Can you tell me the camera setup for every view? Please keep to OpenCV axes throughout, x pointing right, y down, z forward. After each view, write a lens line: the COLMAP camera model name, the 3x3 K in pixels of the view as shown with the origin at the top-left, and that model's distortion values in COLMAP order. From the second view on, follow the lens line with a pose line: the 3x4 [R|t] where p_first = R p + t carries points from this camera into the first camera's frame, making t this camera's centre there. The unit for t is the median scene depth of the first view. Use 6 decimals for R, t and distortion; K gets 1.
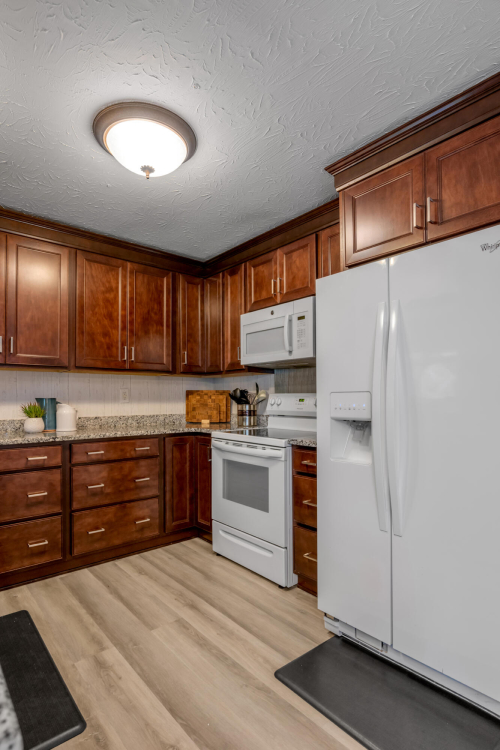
lens RADIAL K [[396.2, 0, 251.4], [0, 396.2, 395.0], [0, 0, 1]] dist [-0.003146, -0.000795]
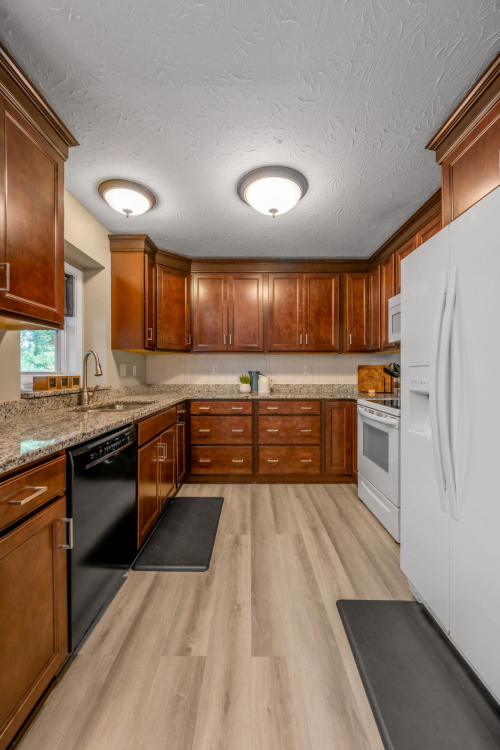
lens RADIAL K [[301.2, 0, 248.7], [0, 301.2, 372.3], [0, 0, 1]] dist [-0.000894, -0.000112]
pose [[0.757160, 0.004183, -0.653216, 0.263579], [0.002490, 0.999954, 0.009290, 0.000157], [0.653224, -0.008660, 0.757115, 0.080631]]
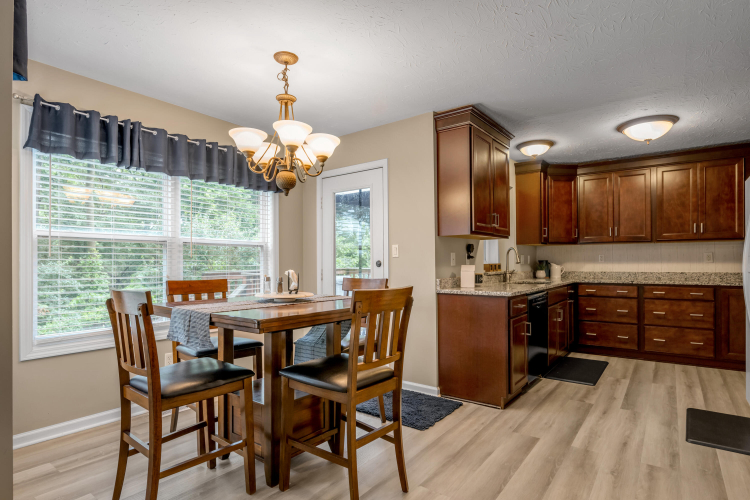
lens RADIAL K [[396.2, 0, 389.1], [0, 396.2, 262.1], [0, 0, 1]] dist [-0.003146, -0.000795]
pose [[0.245780, 0.003926, -0.969318, 0.883852], [0.012773, 0.999892, 0.007289, -0.008021], [0.969242, -0.014172, 0.245703, -0.471909]]
